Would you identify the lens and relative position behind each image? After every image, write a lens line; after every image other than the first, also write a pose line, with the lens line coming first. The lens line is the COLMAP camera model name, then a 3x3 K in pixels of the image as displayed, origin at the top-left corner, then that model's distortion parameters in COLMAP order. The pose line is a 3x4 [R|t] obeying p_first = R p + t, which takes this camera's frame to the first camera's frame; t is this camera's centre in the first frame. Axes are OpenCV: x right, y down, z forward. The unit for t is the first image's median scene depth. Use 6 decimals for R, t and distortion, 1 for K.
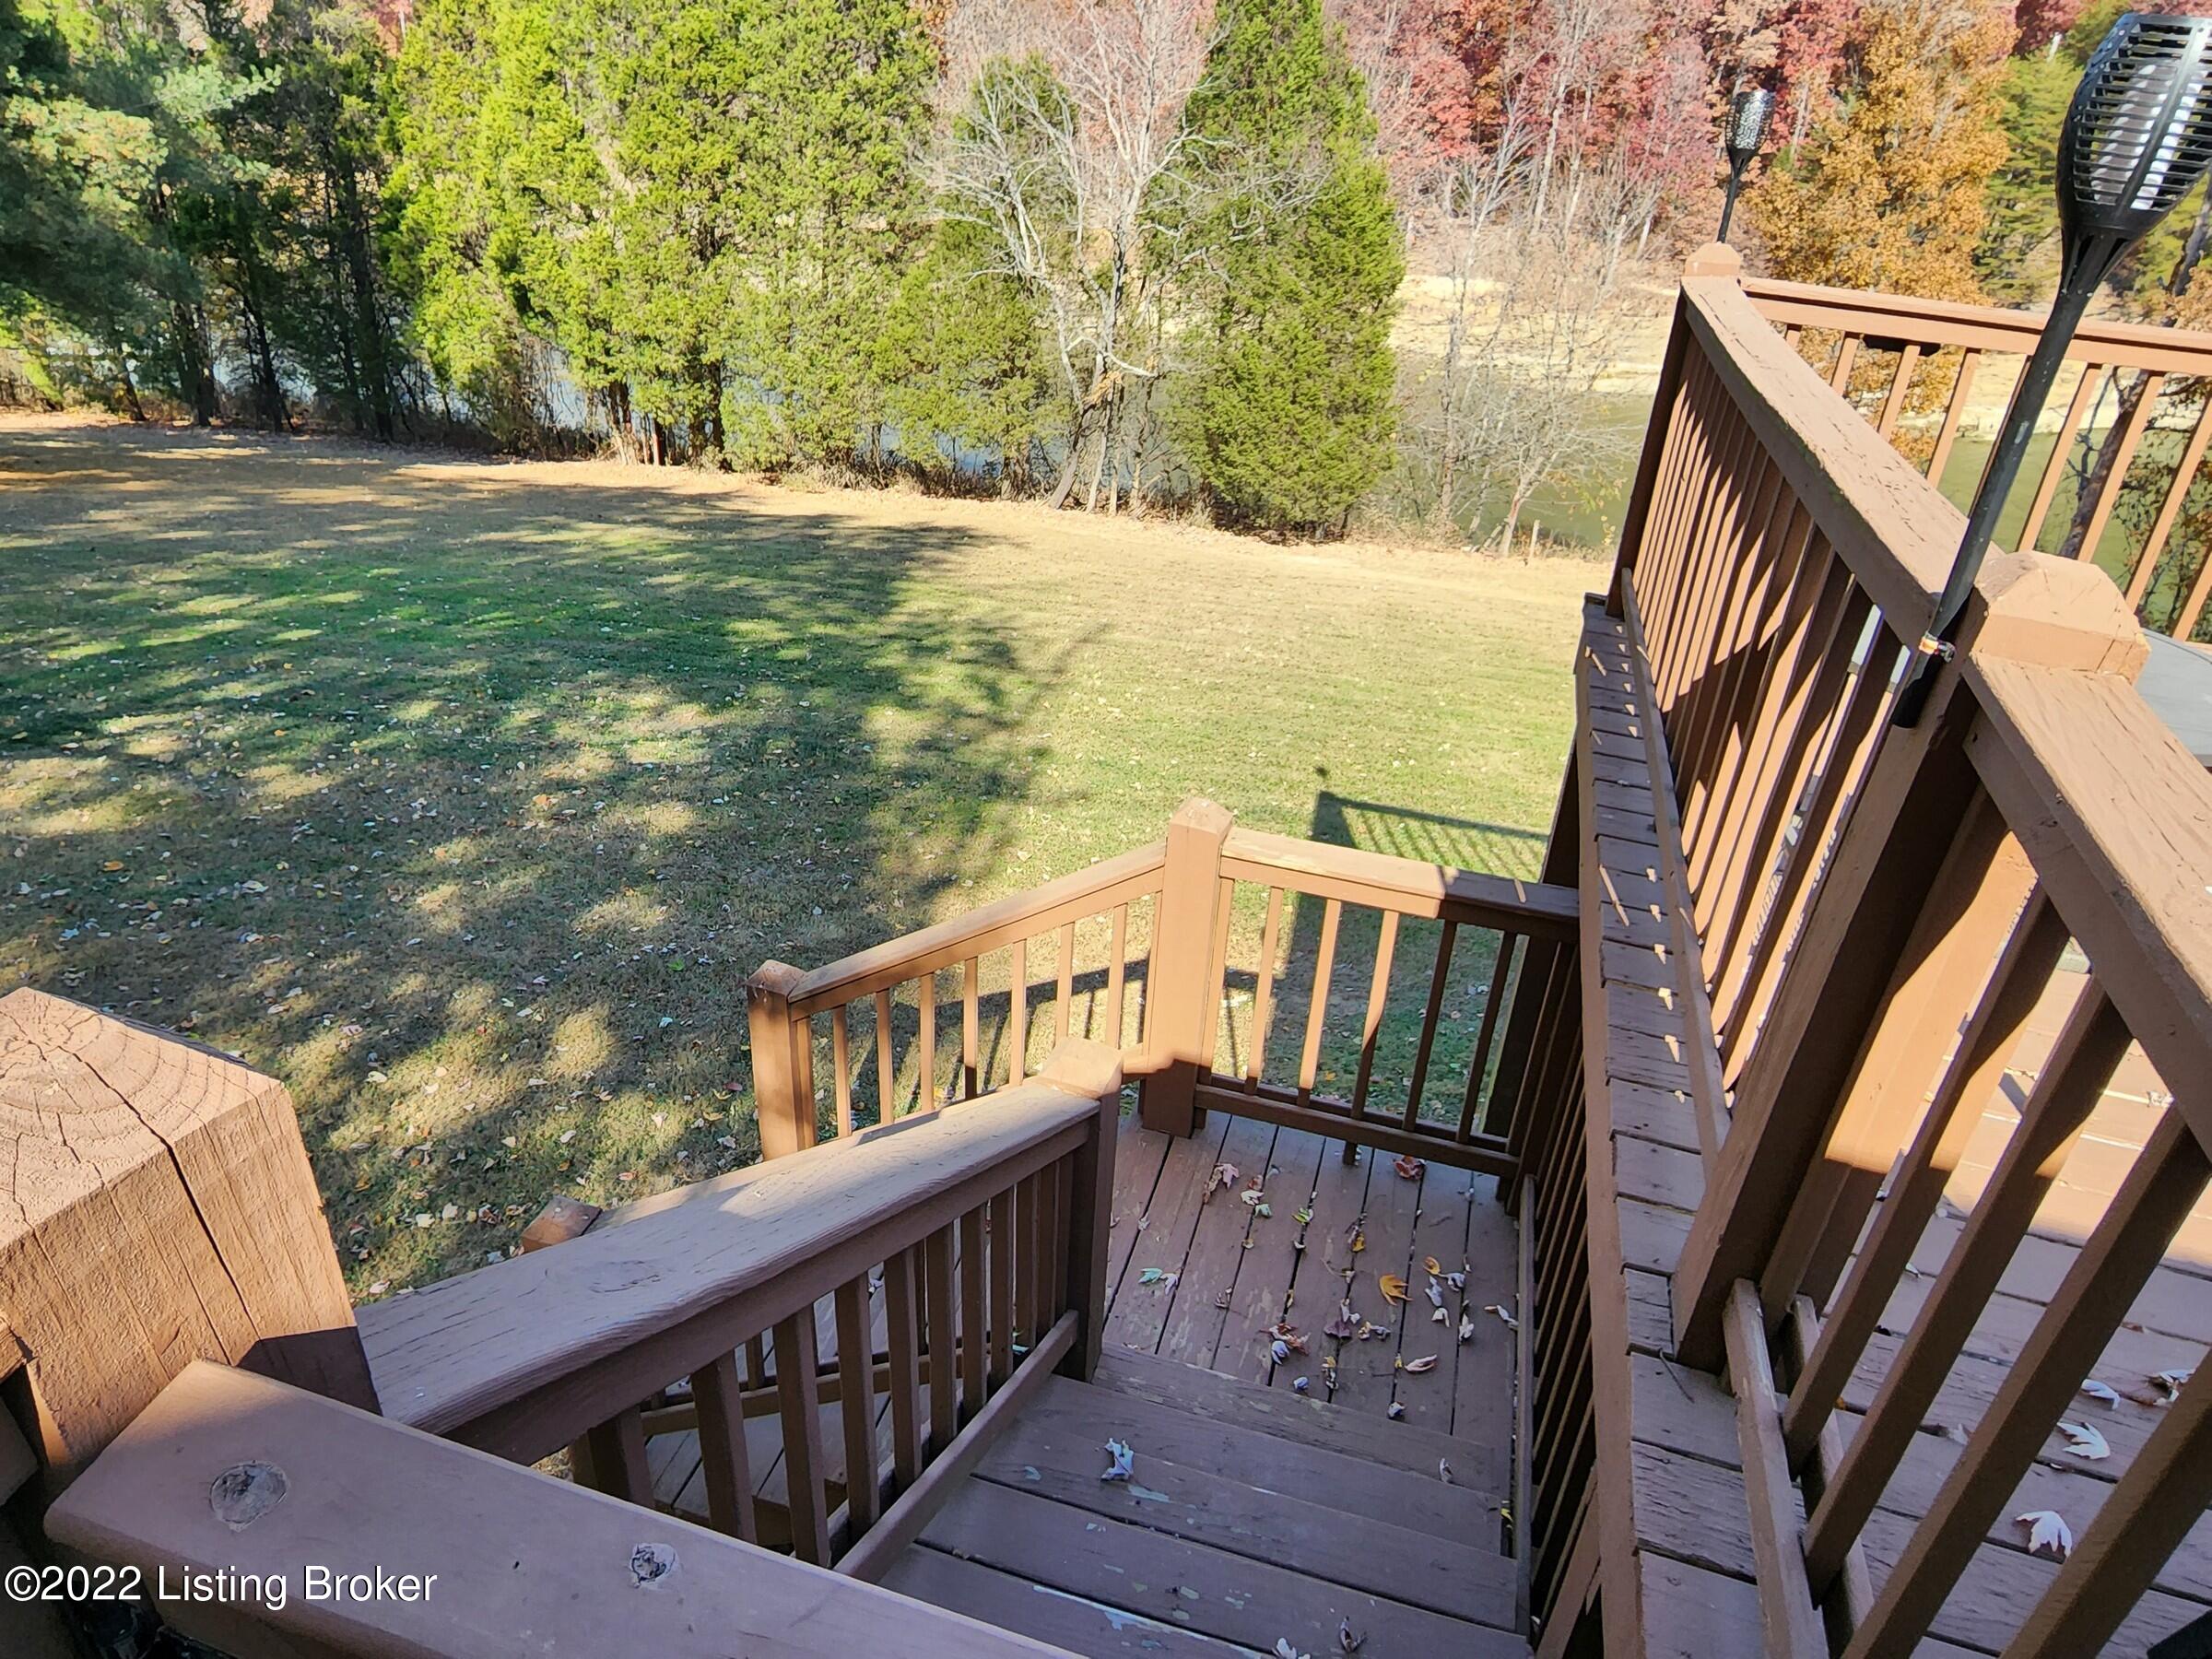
lens RADIAL K [[1399.3, 0, 1105.7], [0, 1399.3, 825.0], [0, 0, 1]] dist [-0.002246, 0.000540]
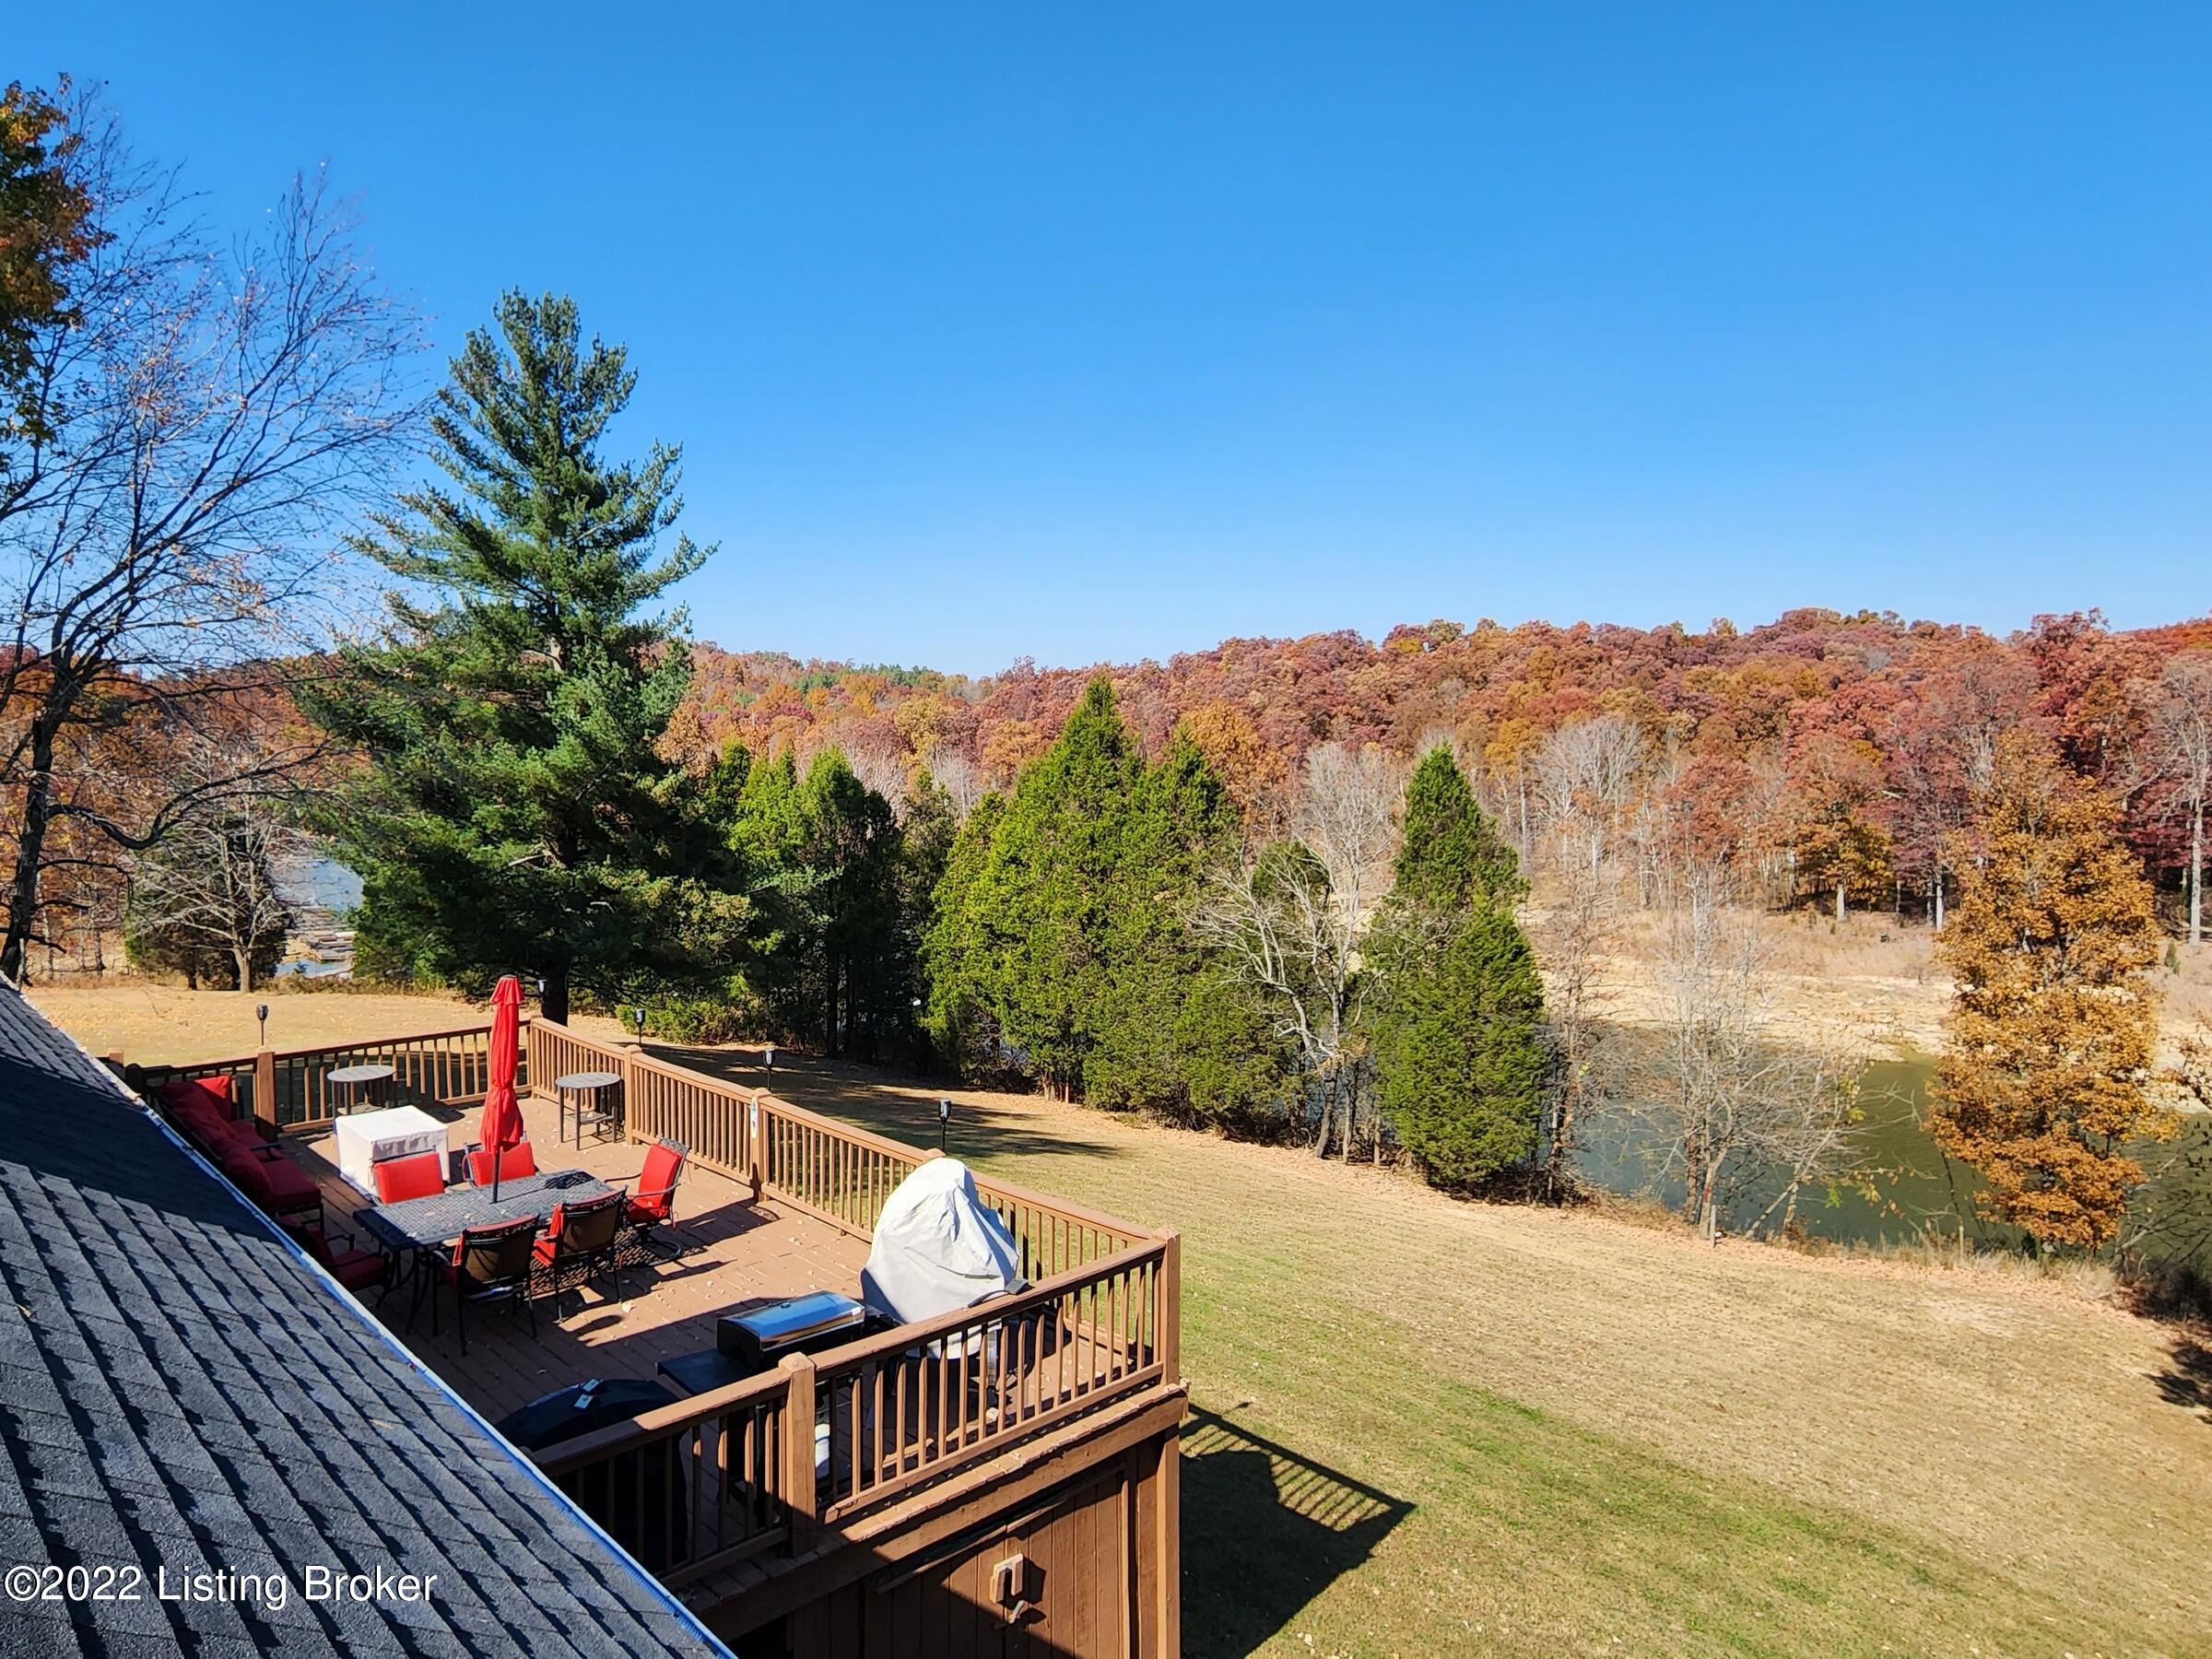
lens RADIAL K [[1399.3, 0, 1112.8], [0, 1399.3, 823.0], [0, 0, 1]] dist [-0.002246, 0.000540]
pose [[0.869656, -0.028033, -0.492862, 0.484316], [-0.197694, 0.895056, -0.399739, 0.049783], [0.452345, 0.445071, 0.772849, -0.211358]]
